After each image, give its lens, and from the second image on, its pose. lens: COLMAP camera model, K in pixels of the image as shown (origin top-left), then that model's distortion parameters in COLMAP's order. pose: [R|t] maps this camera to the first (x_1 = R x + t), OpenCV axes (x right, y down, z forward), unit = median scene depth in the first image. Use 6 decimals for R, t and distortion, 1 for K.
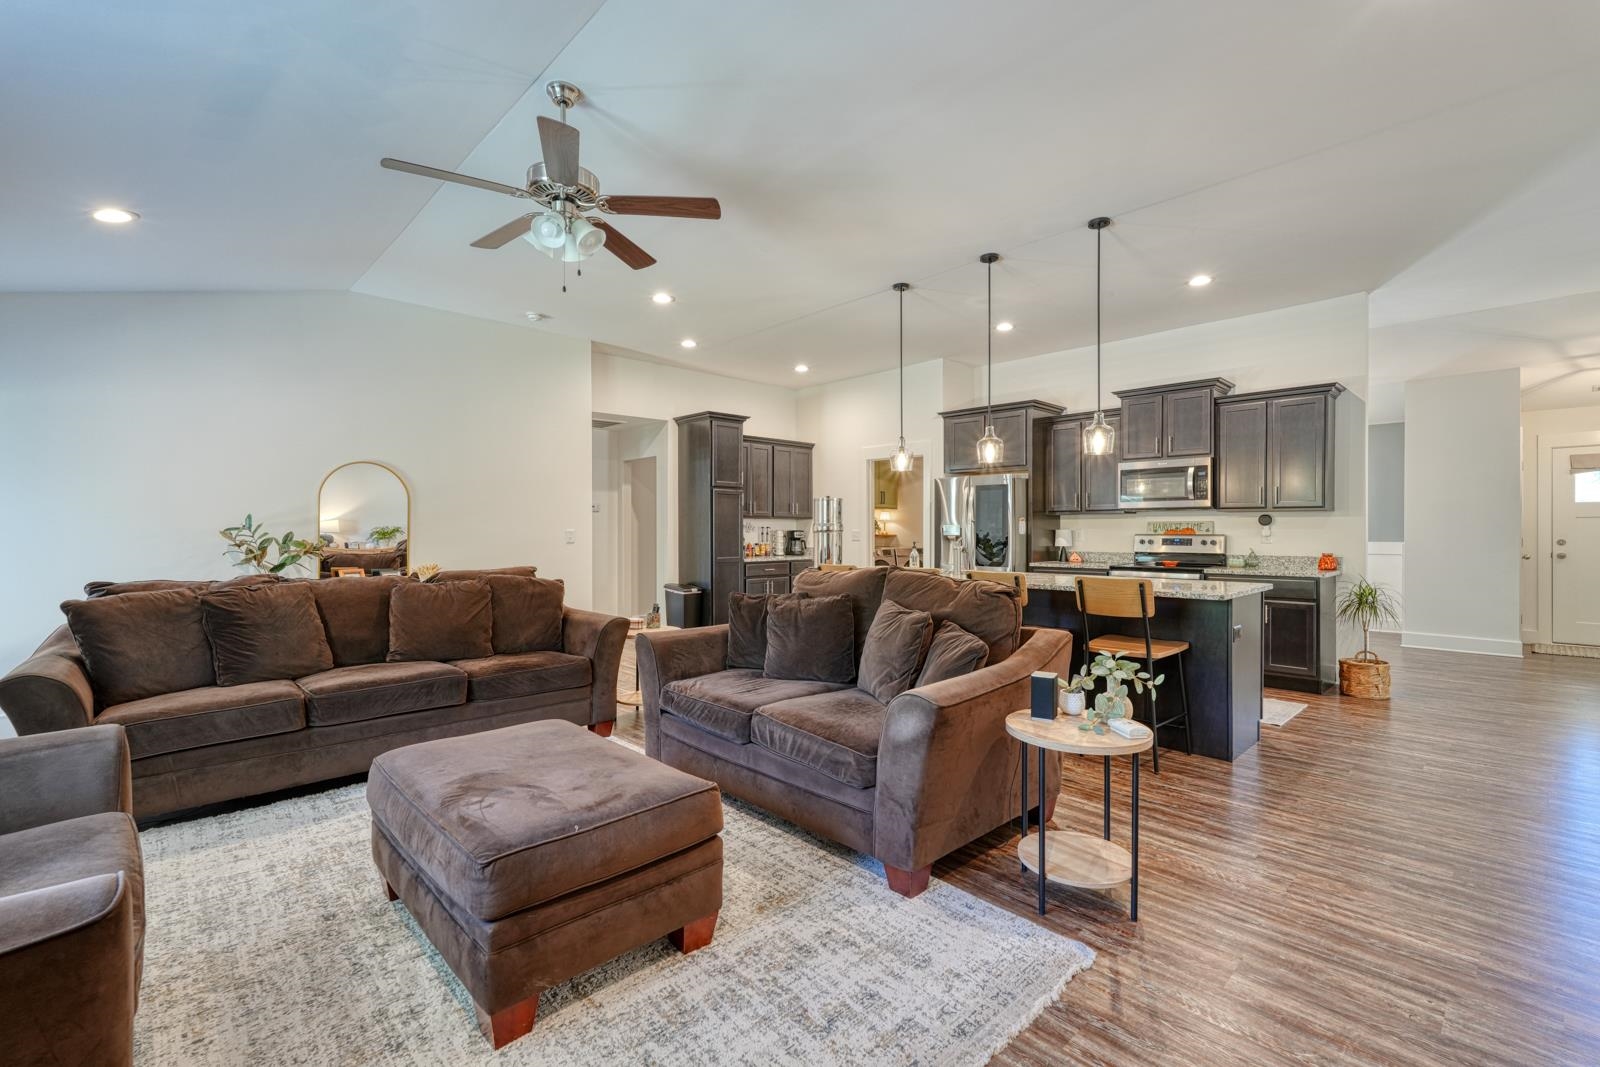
lens RADIAL K [[697.0, 0, 801.9], [0, 697.0, 534.0], [0, 0, 1]] dist [0.001974, 0.000472]
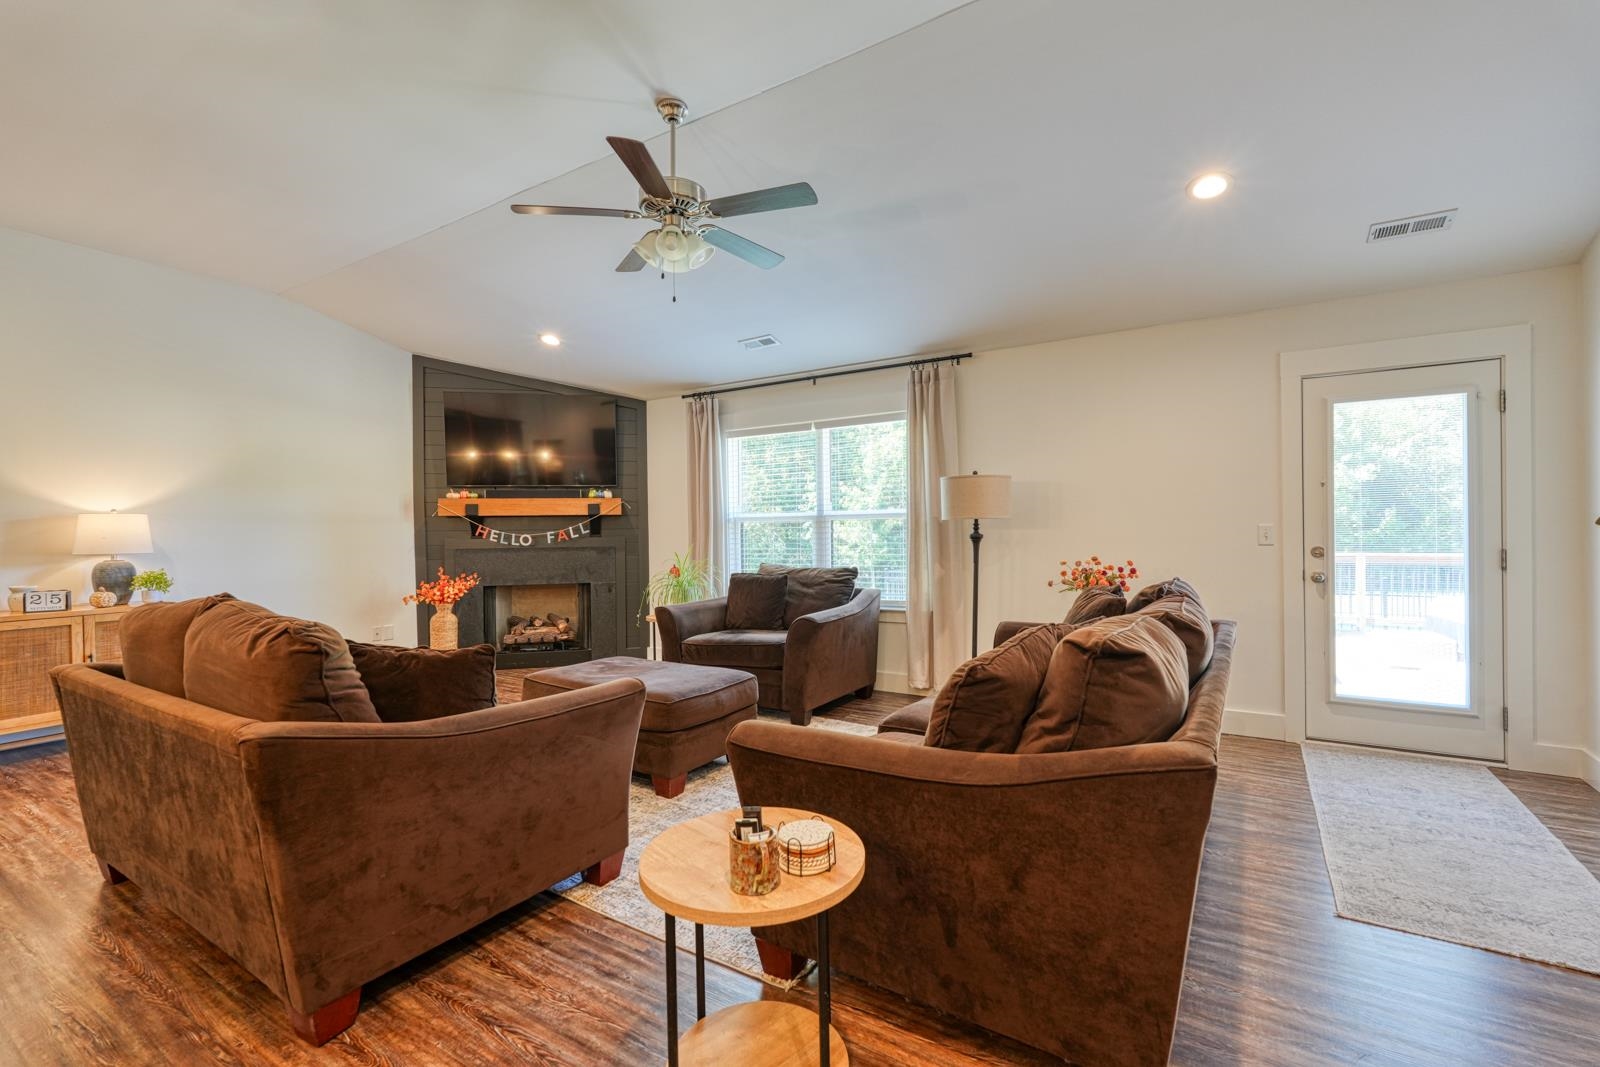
lens RADIAL K [[697.0, 0, 801.9], [0, 697.0, 534.0], [0, 0, 1]] dist [0.001974, 0.000472]
pose [[-0.968987, 0.014450, -0.246688, -0.159739], [0.011790, 0.999855, 0.012254, -0.008956], [0.246829, 0.008966, -0.969018, 1.241049]]
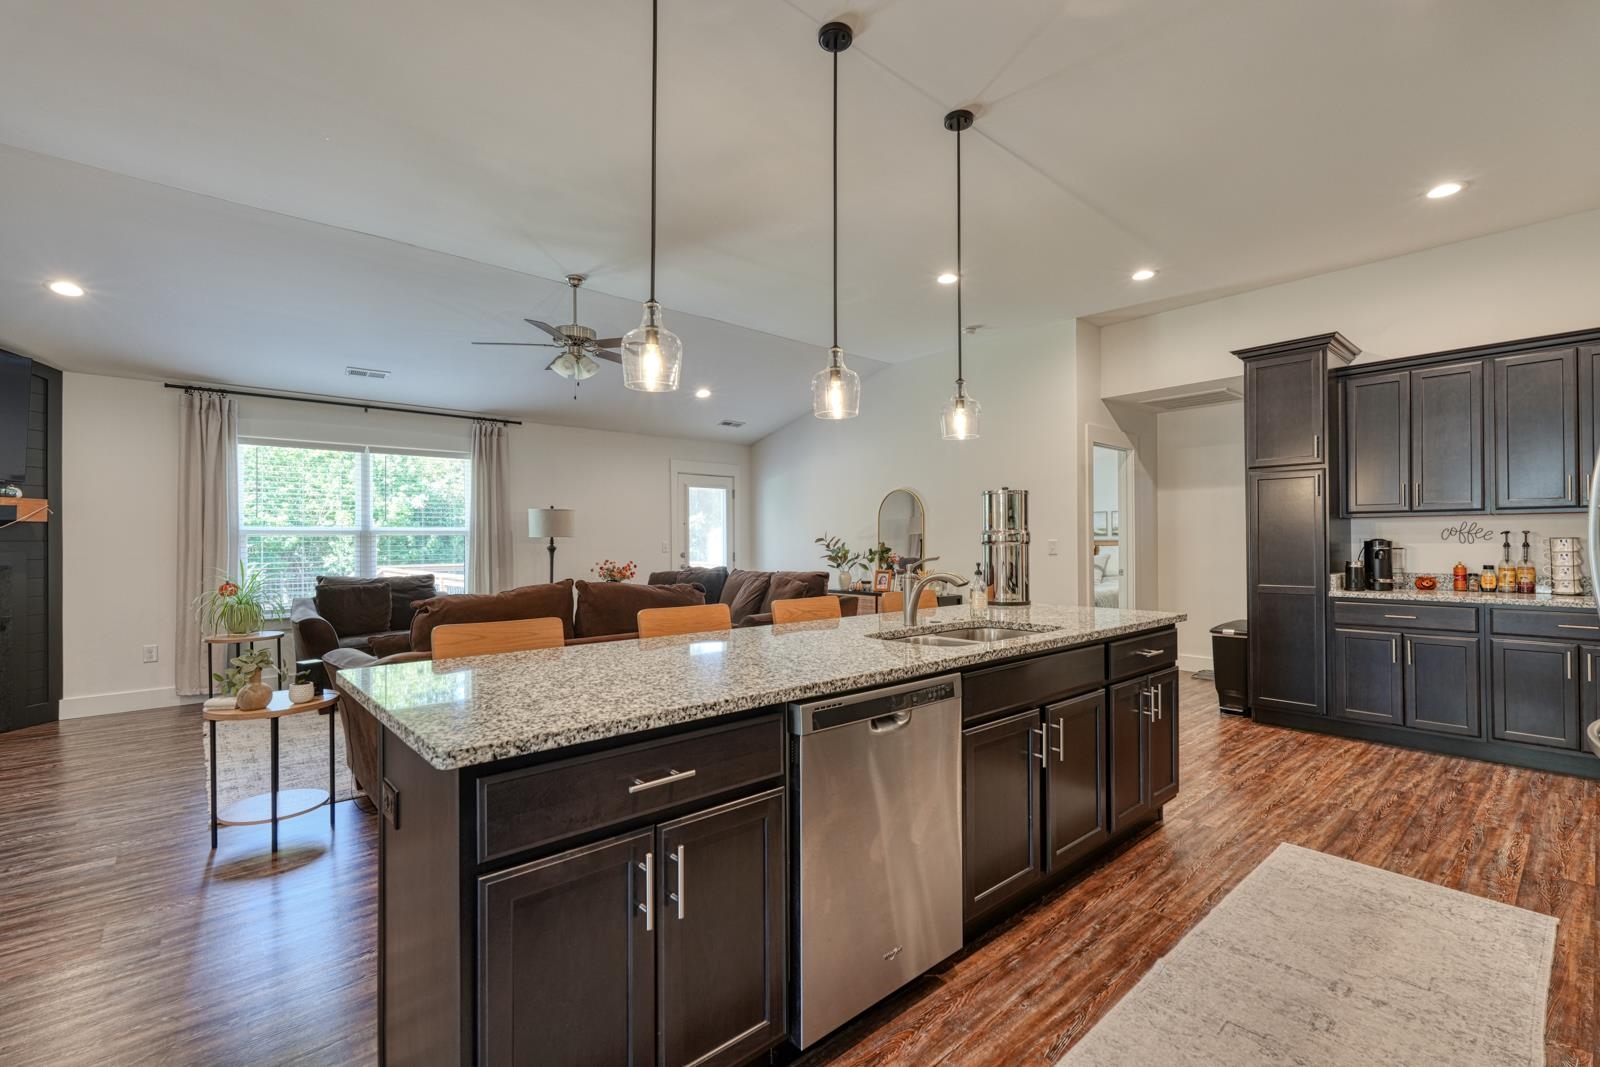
lens RADIAL K [[702.8, 0, 806.3], [0, 702.8, 537.6], [0, 0, 1]] dist [0.002271, 0.000322]
pose [[-0.032563, -0.003704, -0.999463, 0.792581], [0.000221, 0.999993, -0.003713, -0.007374], [0.999470, -0.000342, -0.032562, 0.969999]]
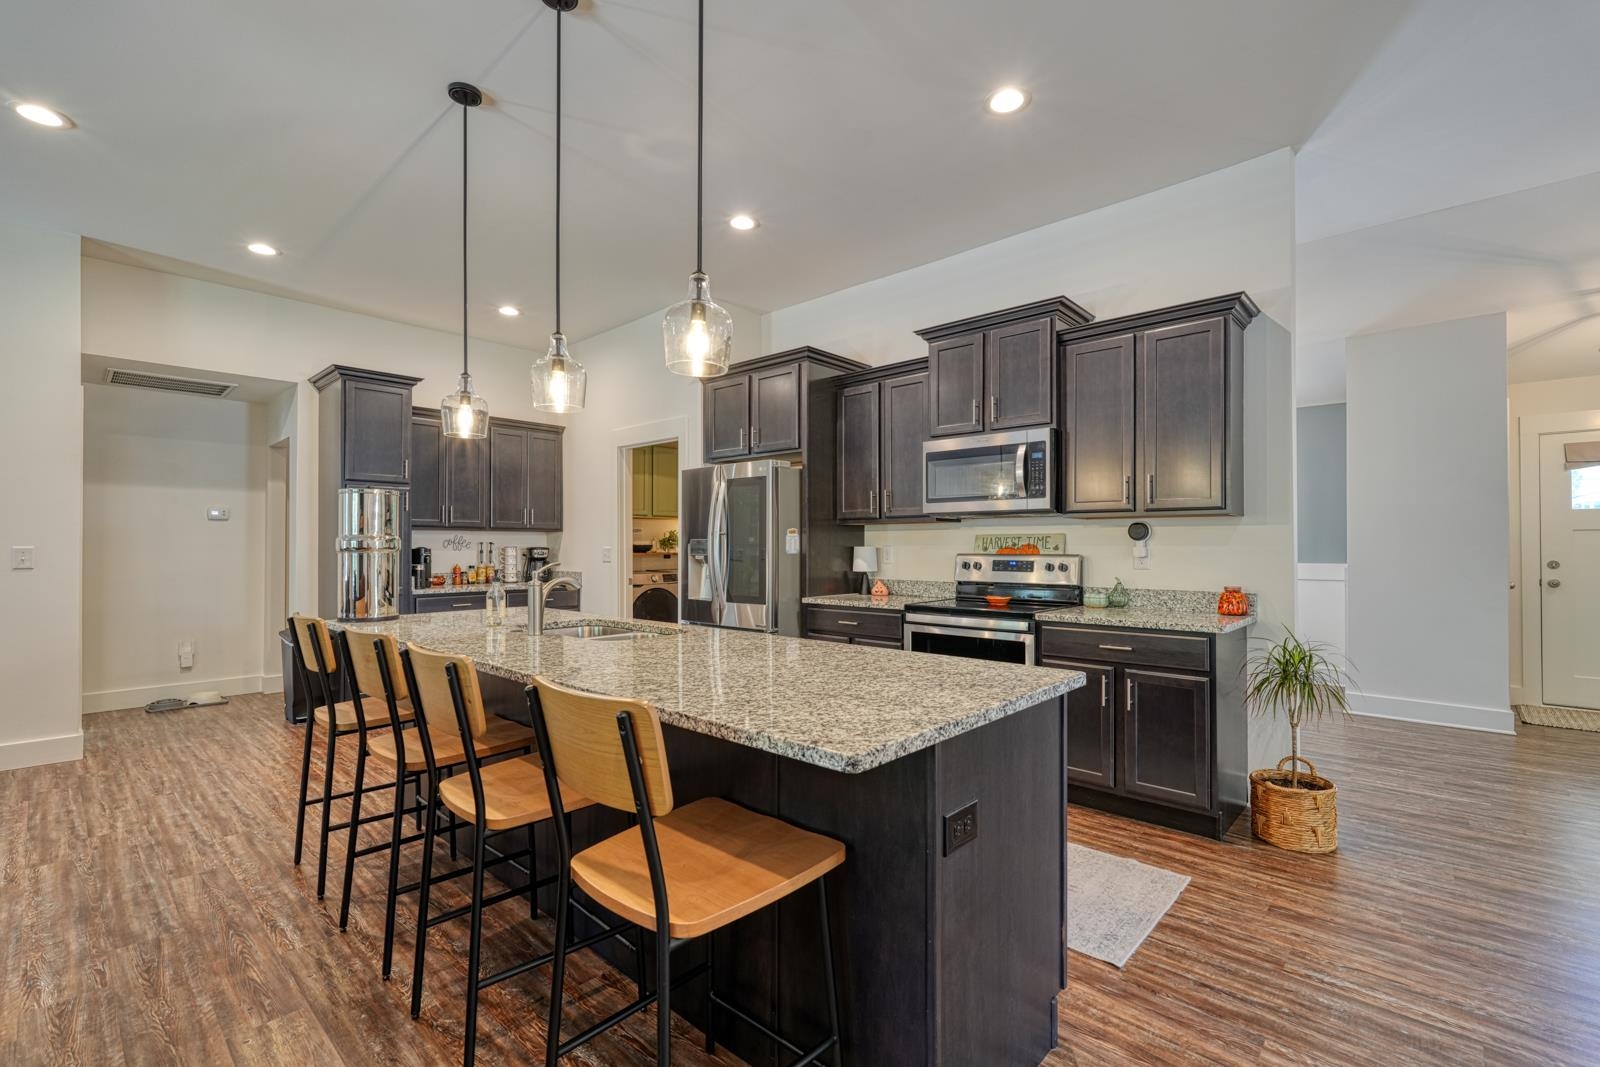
lens RADIAL K [[704.0, 0, 800.4], [0, 704.0, 541.3], [0, 0, 1]] dist [0.001802, 0.000484]
pose [[0.998017, 0.000997, 0.062944, 0.397987], [-0.000223, 0.999924, -0.012304, -0.004330], [-0.062951, 0.012266, 0.997941, 0.484746]]
